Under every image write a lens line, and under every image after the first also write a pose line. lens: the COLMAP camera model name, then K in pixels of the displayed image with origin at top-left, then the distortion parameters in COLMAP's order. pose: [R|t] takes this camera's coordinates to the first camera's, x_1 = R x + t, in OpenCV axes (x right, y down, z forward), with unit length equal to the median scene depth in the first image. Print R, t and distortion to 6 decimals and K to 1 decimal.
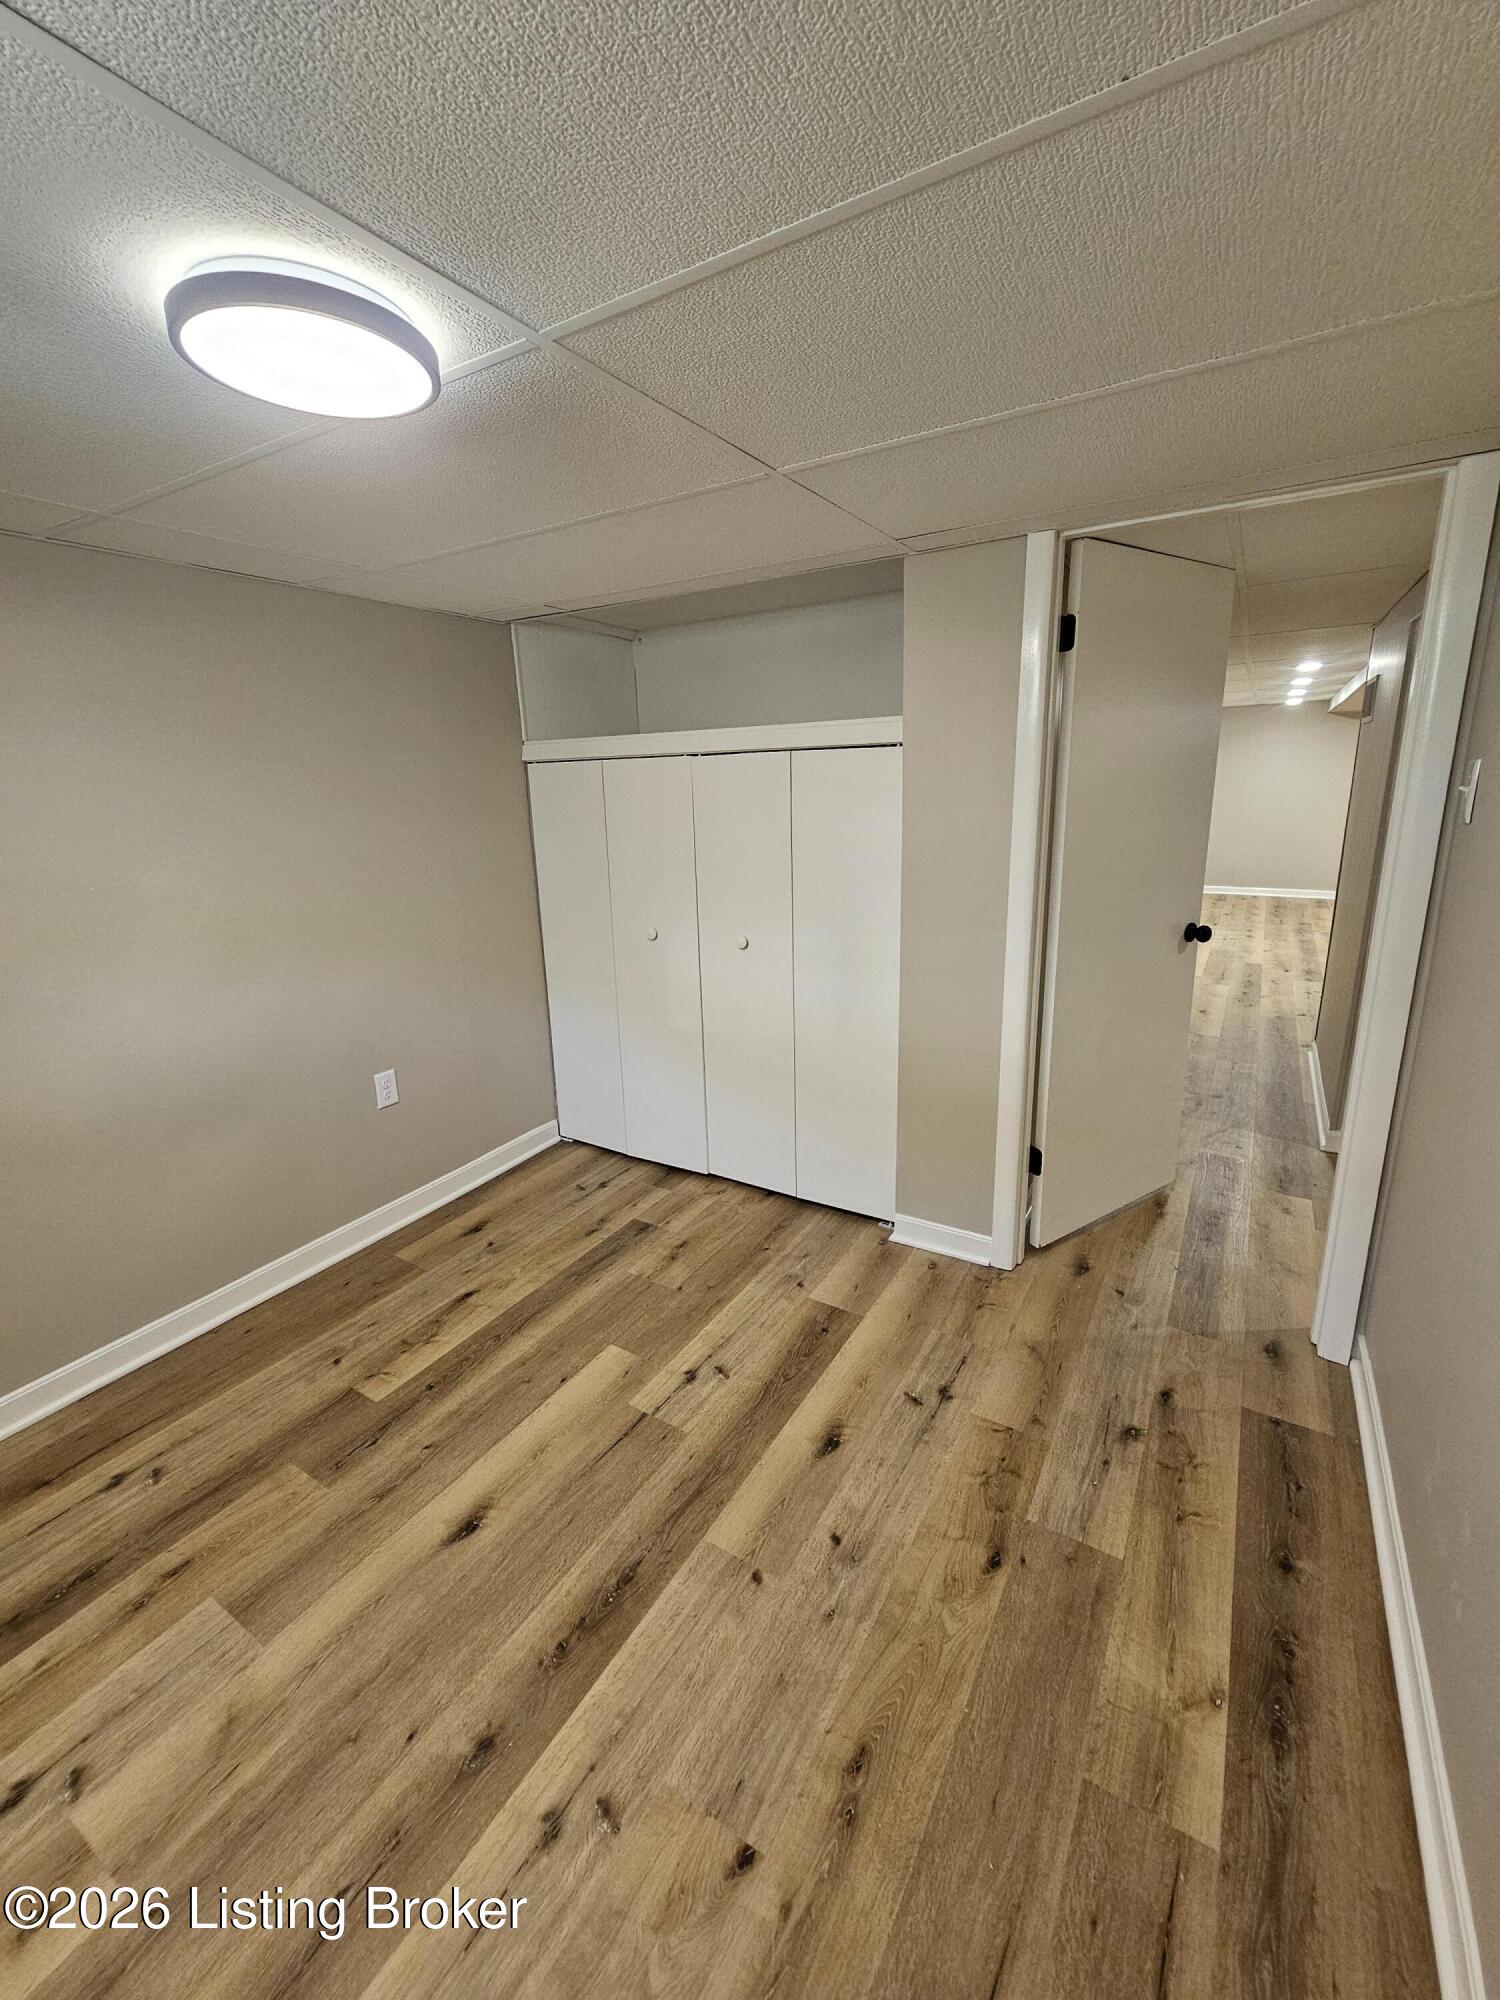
lens RADIAL K [[817.4, 0, 739.8], [0, 817.4, 992.3], [0, 0, 1]] dist [0.002087, -0.001260]
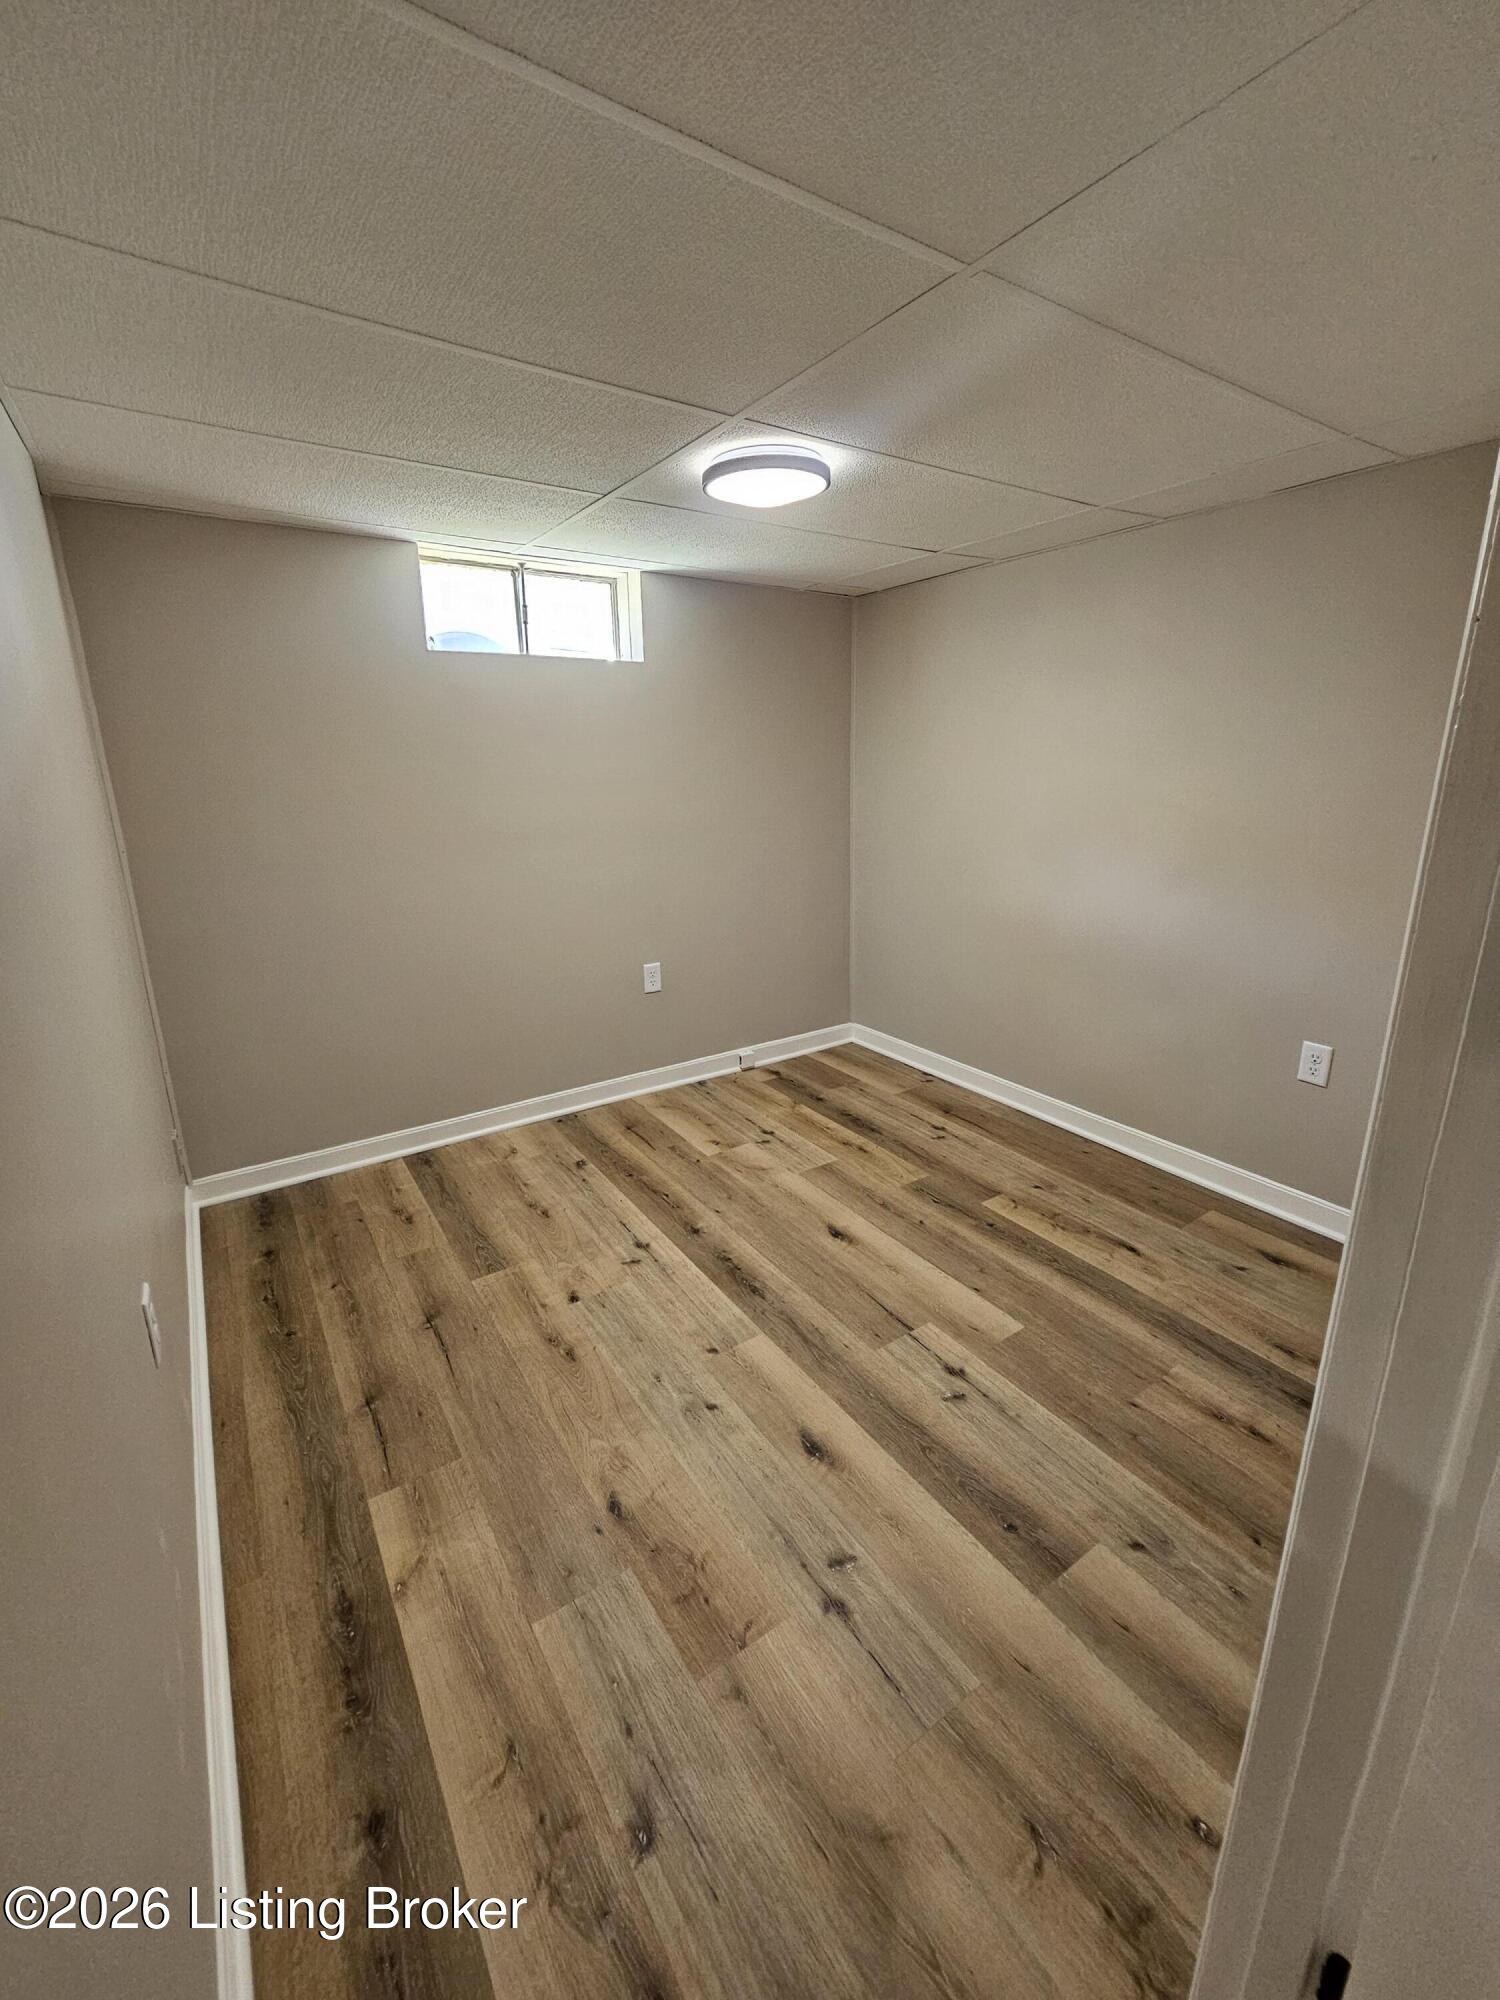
lens RADIAL K [[817.4, 0, 747.3], [0, 817.4, 988.7], [0, 0, 1]] dist [0.002087, -0.001260]
pose [[-0.407832, 0.282928, -0.868116, 0.842700], [-0.204941, 0.898154, 0.388996, -0.260229], [0.889760, 0.336557, -0.308312, 1.122211]]
